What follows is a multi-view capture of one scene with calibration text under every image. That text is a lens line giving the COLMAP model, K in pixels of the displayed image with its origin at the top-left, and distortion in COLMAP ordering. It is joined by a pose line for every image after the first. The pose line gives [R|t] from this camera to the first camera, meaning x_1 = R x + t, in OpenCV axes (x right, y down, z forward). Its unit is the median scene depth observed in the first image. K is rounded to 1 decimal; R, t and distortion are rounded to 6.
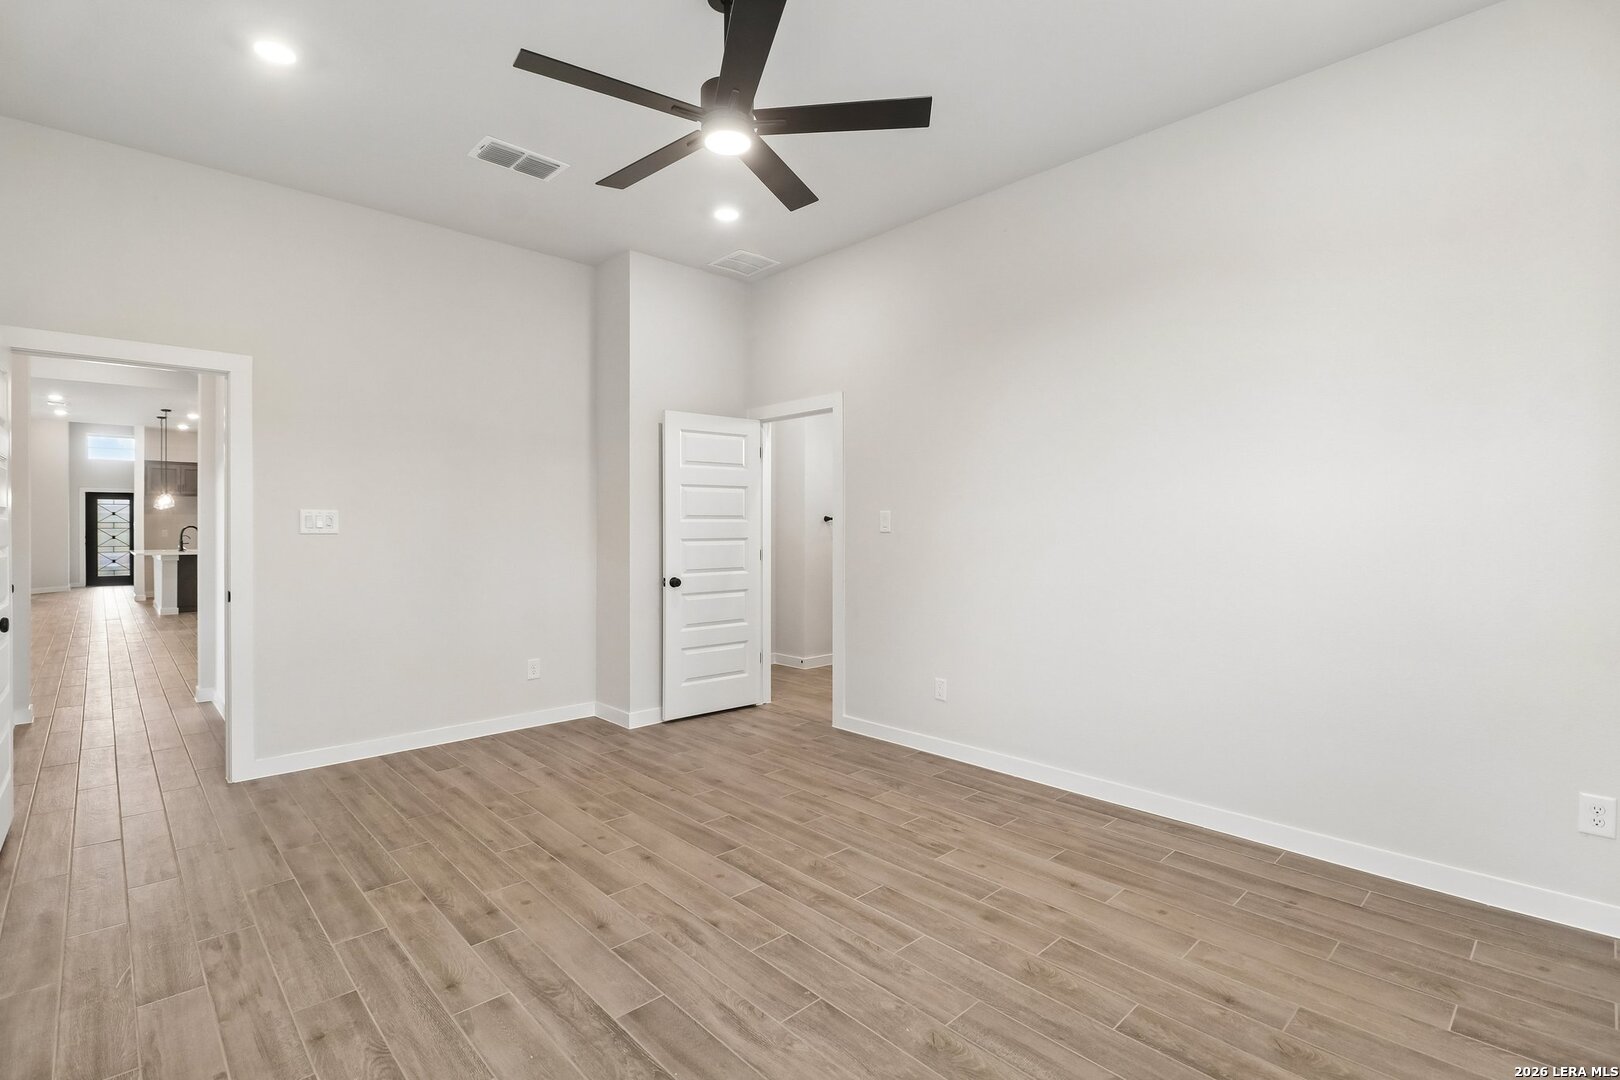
lens RADIAL K [[750.2, 0, 801.6], [0, 750.2, 533.0], [0, 0, 1]] dist [0.003867, -0.007101]
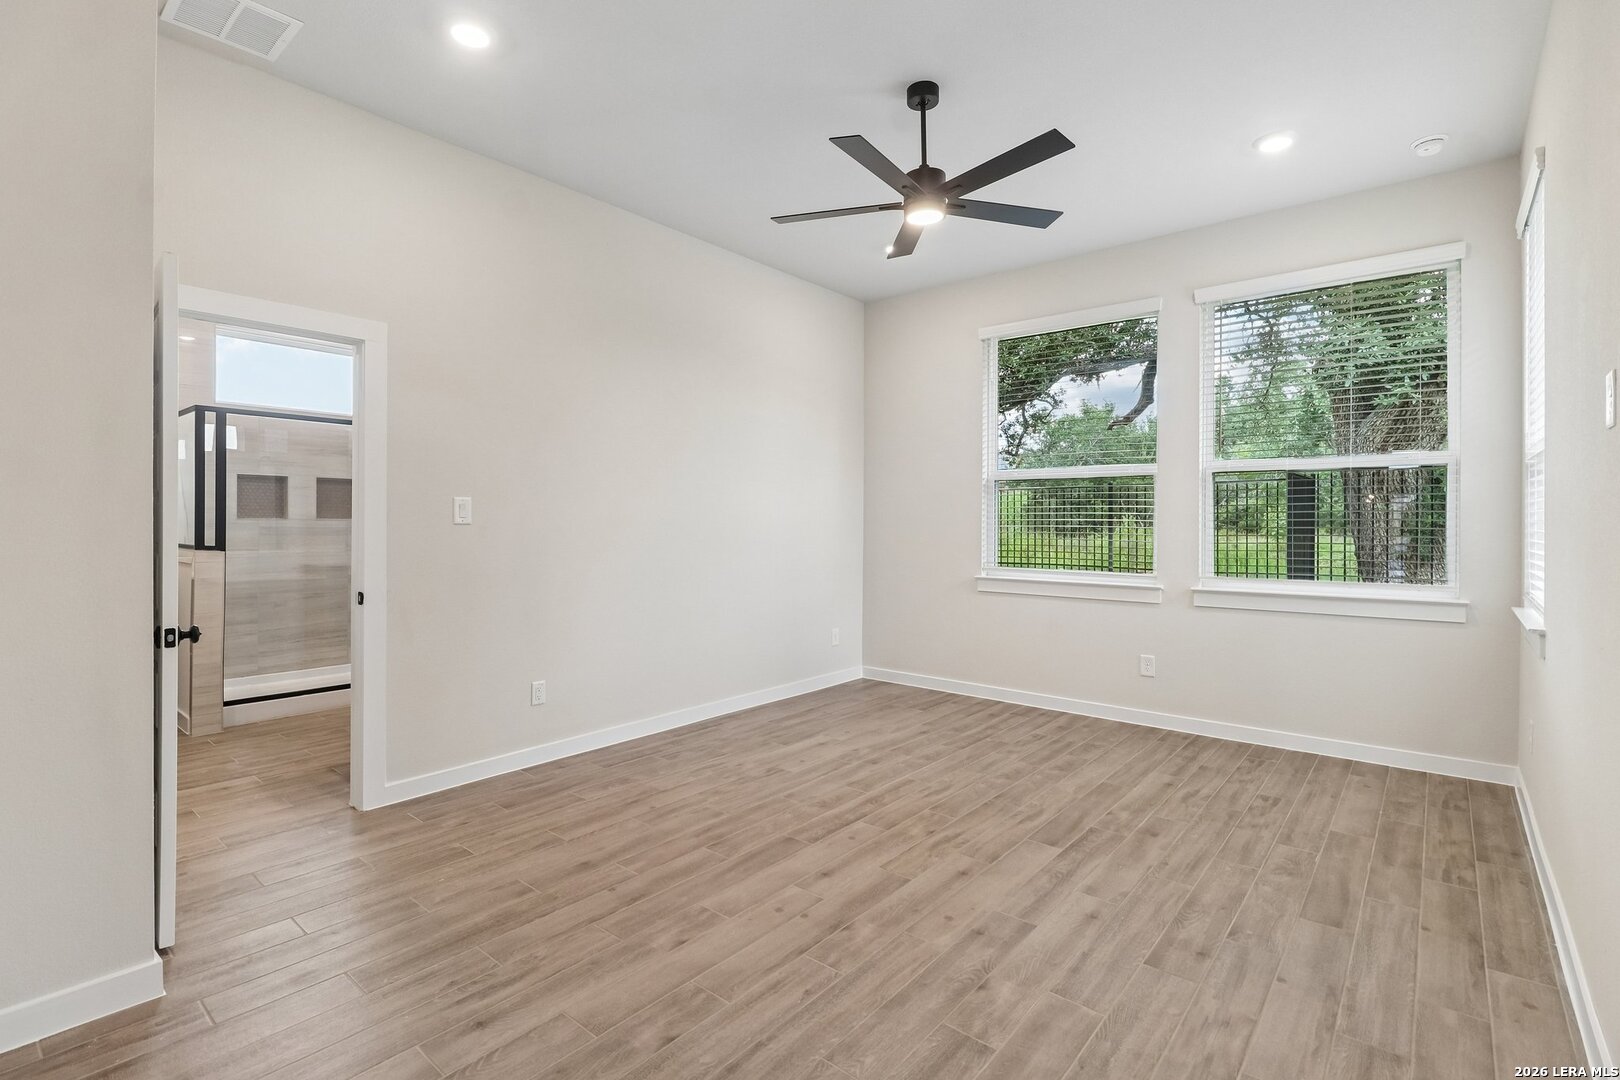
lens RADIAL K [[750.2, 0, 801.1], [0, 750.2, 527.2], [0, 0, 1]] dist [0.003867, -0.007101]
pose [[-0.110448, -0.010222, 0.993829, -1.154466], [0.006992, 0.999914, 0.011062, -0.007350], [-0.993857, 0.008171, -0.110367, 1.162542]]
